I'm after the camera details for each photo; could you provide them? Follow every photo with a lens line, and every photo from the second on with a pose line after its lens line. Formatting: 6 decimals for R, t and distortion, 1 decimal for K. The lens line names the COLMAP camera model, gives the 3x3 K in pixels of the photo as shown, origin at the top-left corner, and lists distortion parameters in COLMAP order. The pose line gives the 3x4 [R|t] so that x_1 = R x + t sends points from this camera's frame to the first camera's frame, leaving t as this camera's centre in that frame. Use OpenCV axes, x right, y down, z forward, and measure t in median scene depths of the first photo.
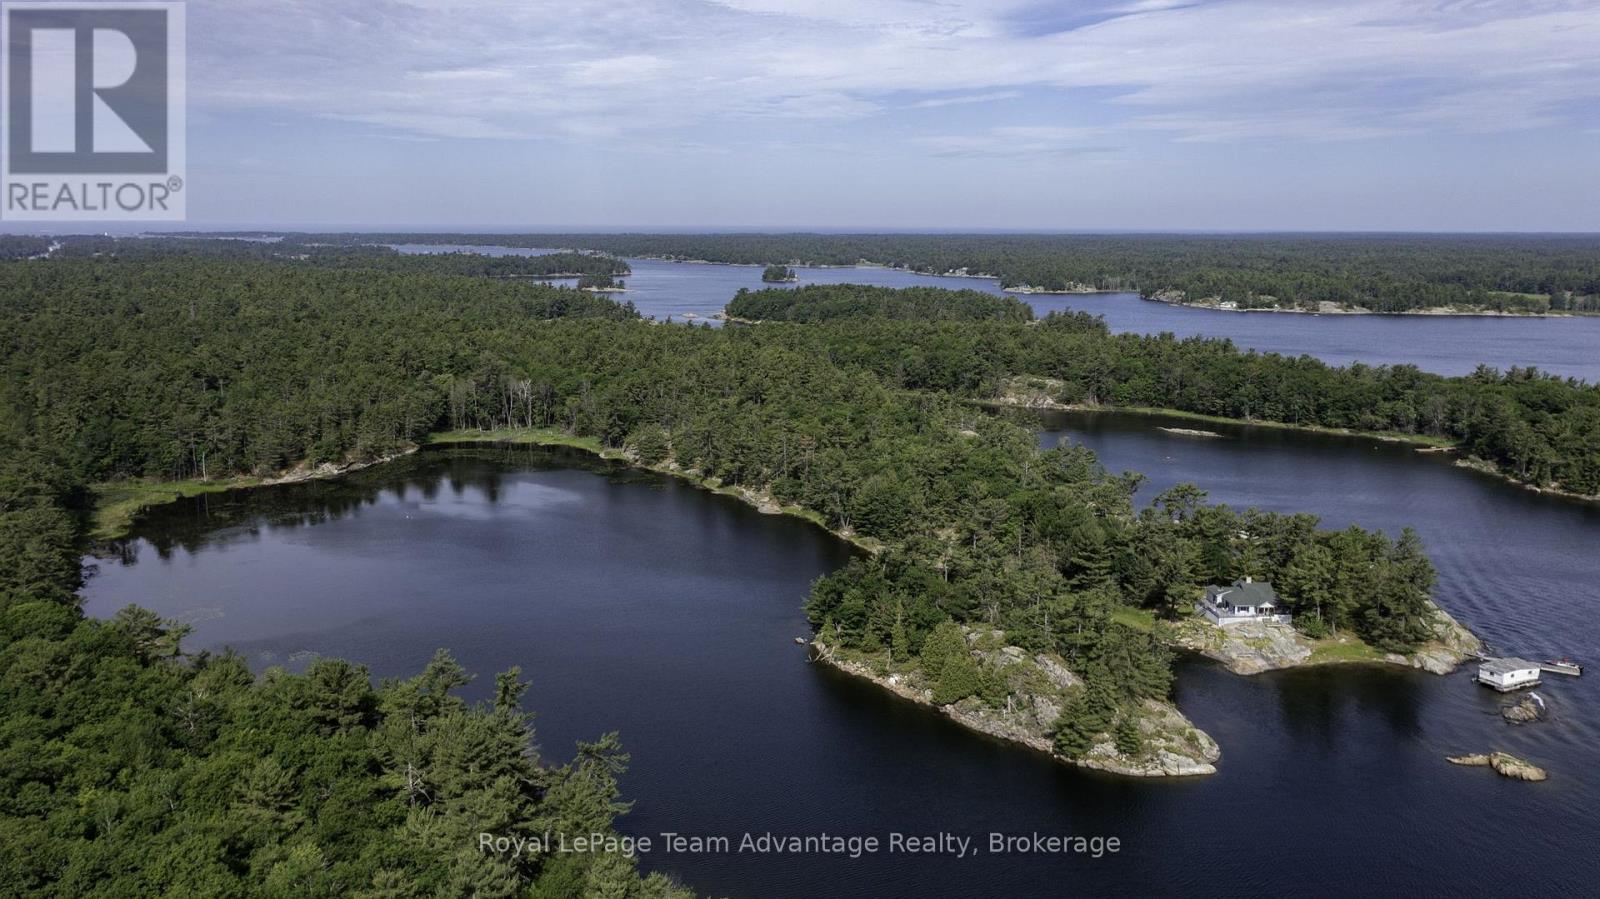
lens RADIAL K [[1266.7, 0, 796.2], [0, 1266.7, 451.2], [0, 0, 1]] dist [0.002501, -0.005539]
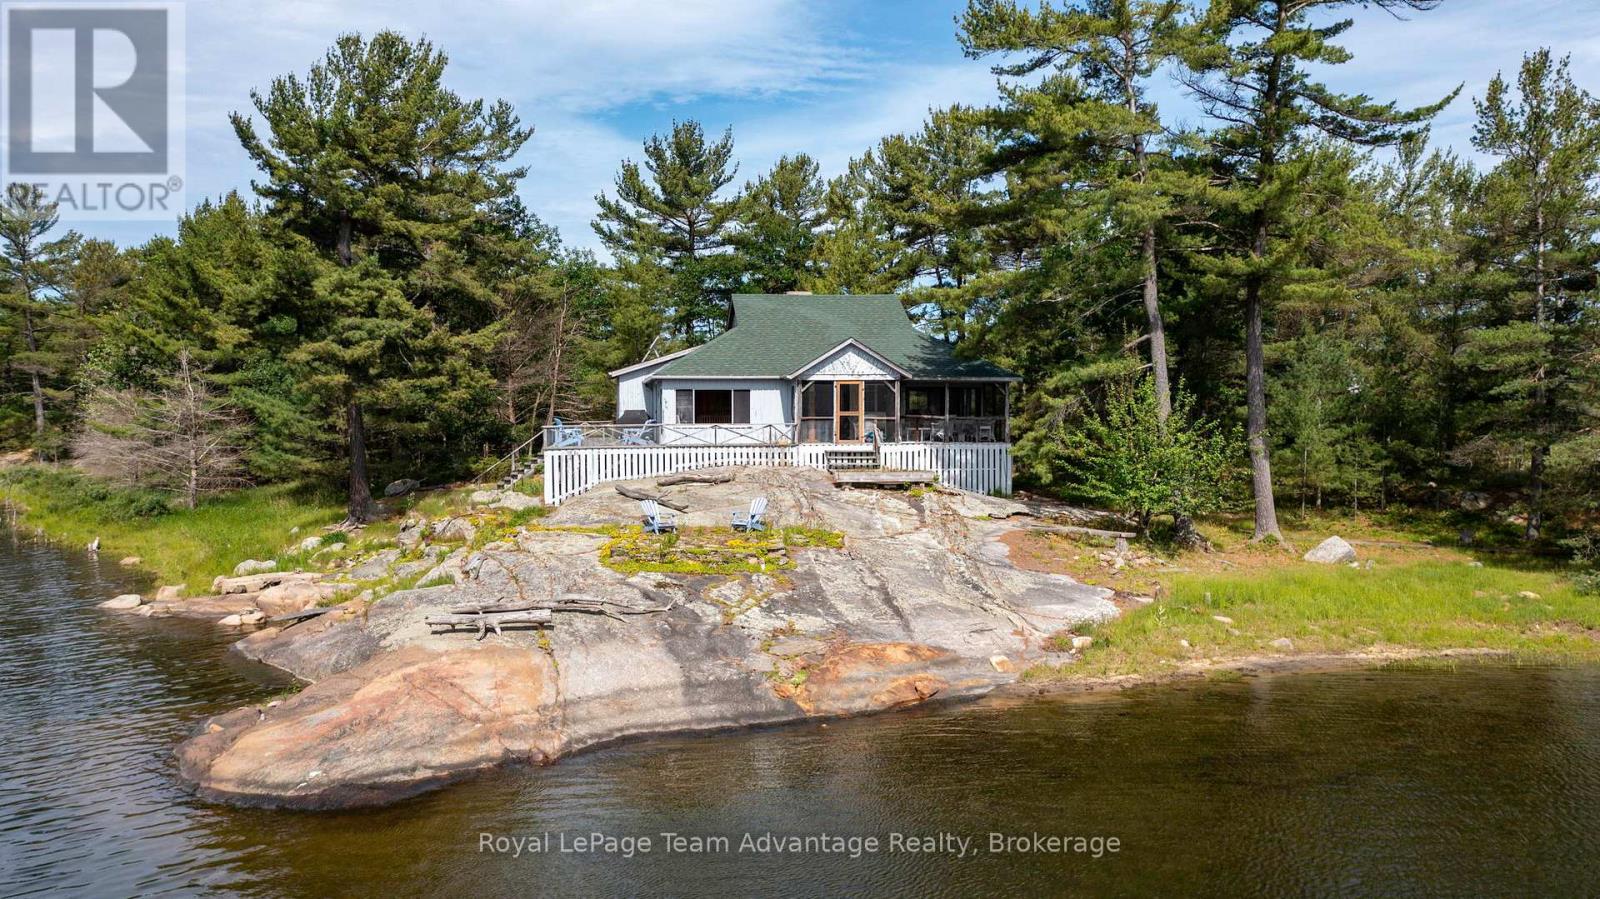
lens RADIAL K [[1266.7, 0, 799.1], [0, 1266.7, 451.4], [0, 0, 1]] dist [0.002501, -0.005539]
pose [[0.997008, -0.015106, 0.075808, 0.364052], [0.027017, 0.986967, -0.158642, 0.161778], [-0.072424, 0.160215, 0.984422, 0.872677]]
